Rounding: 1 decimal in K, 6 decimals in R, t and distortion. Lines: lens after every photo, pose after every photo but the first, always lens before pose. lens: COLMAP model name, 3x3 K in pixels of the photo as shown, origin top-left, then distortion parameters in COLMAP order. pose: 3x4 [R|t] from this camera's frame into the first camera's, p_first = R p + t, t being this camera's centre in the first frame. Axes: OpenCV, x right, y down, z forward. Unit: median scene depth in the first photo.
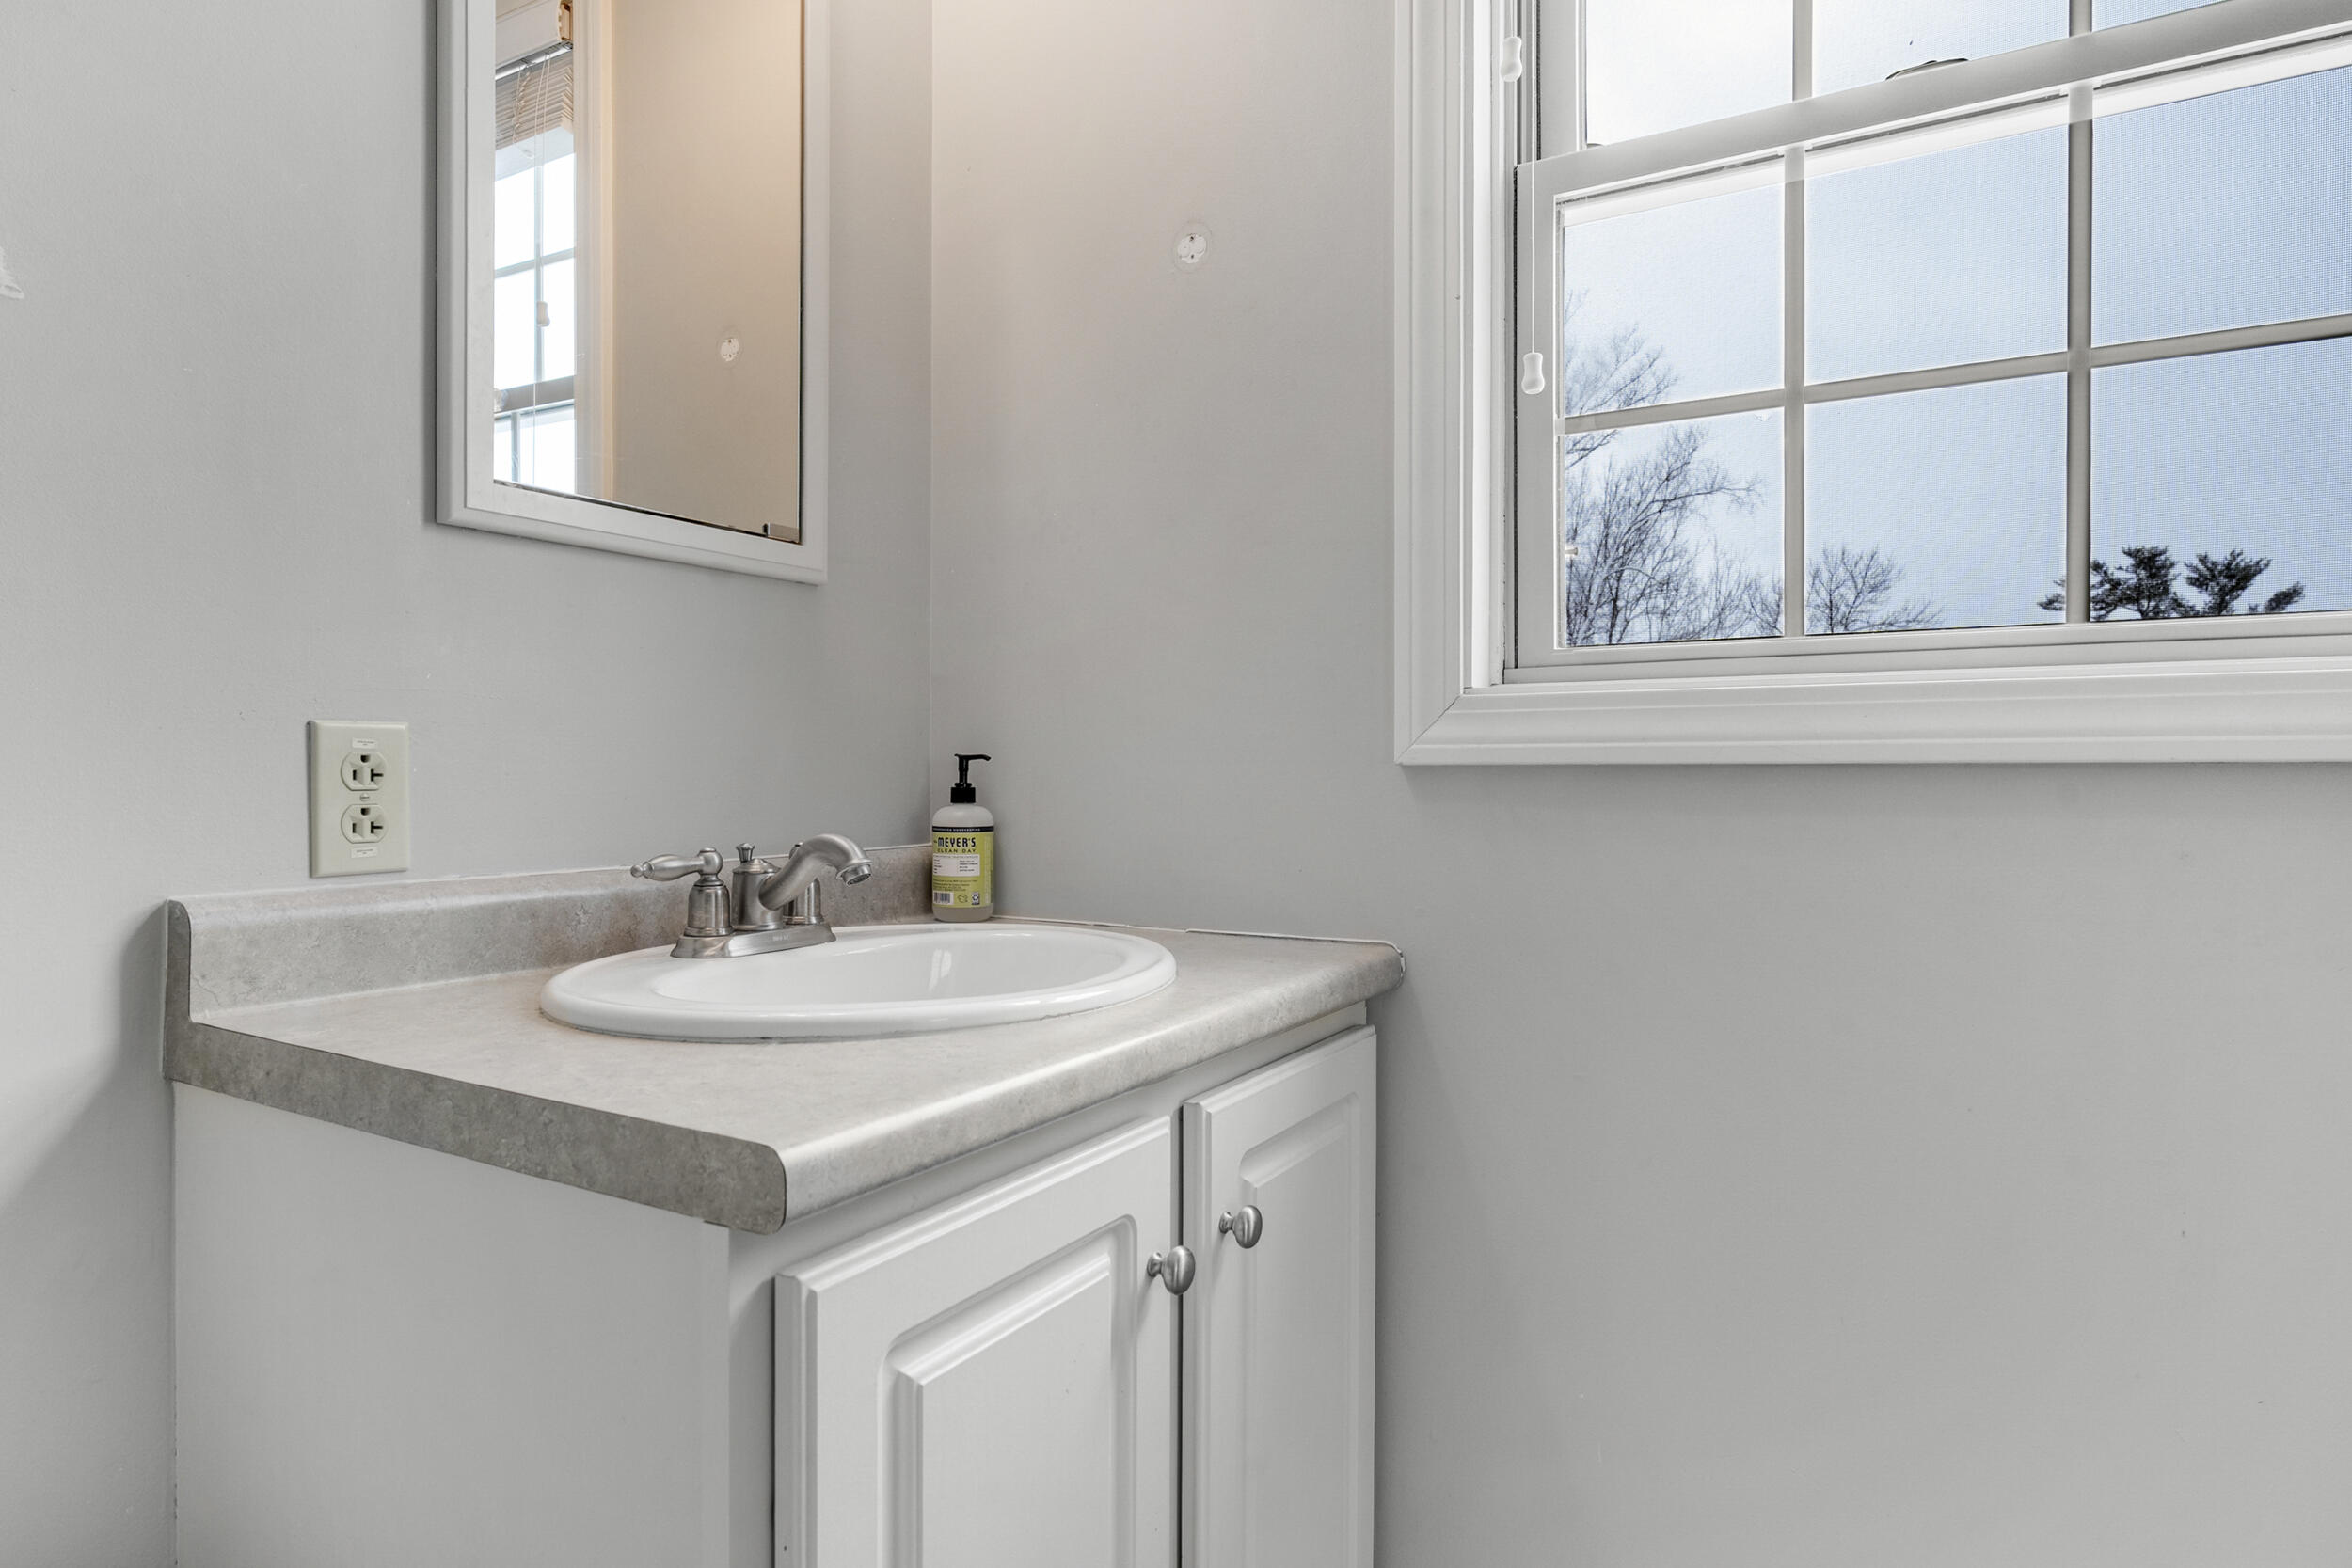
lens RADIAL K [[1314.0, 0, 1176.0], [0, 1314.0, 784.0], [0, 0, 1]] dist [-0.013950, 0.000569]
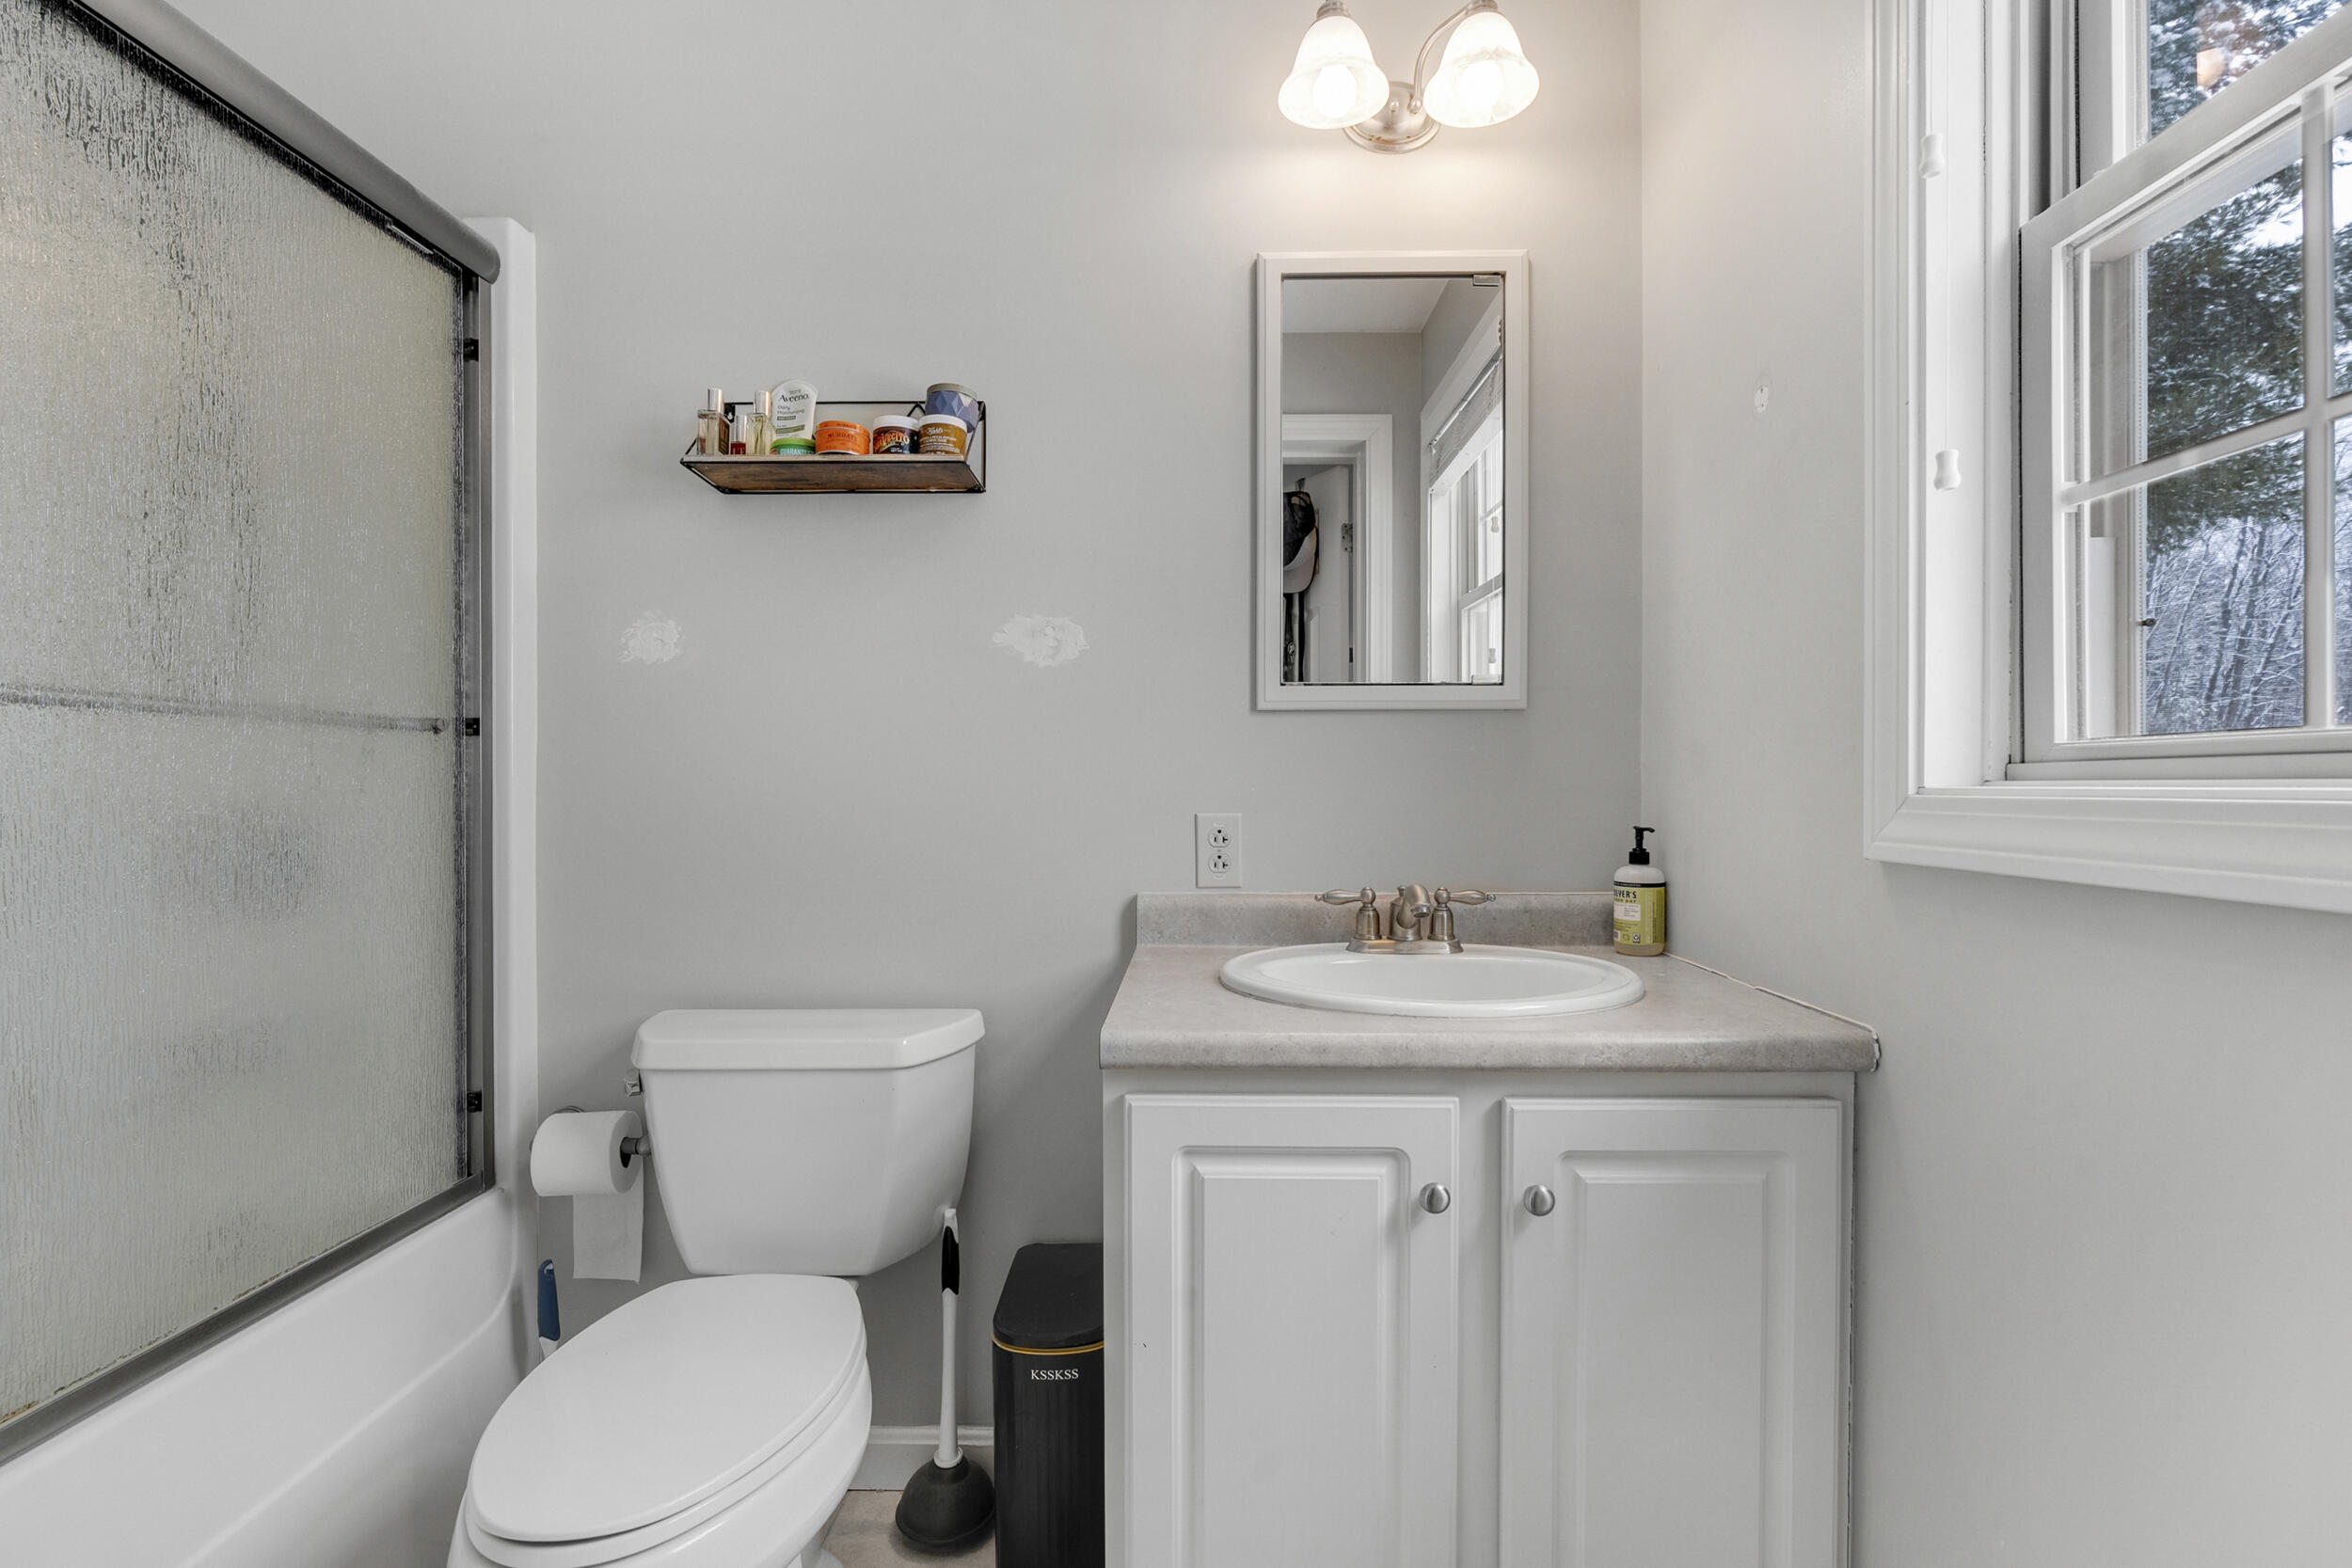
lens RADIAL K [[1055.0, 0, 1176.0], [0, 1055.0, 784.0], [0, 0, 1]] dist [-0.000997, 0.000207]
pose [[0.490669, -0.002909, -0.871341, 0.671880], [-0.006453, 0.999955, -0.006972, -0.069745], [0.871322, 0.009043, 0.490628, 0.105092]]
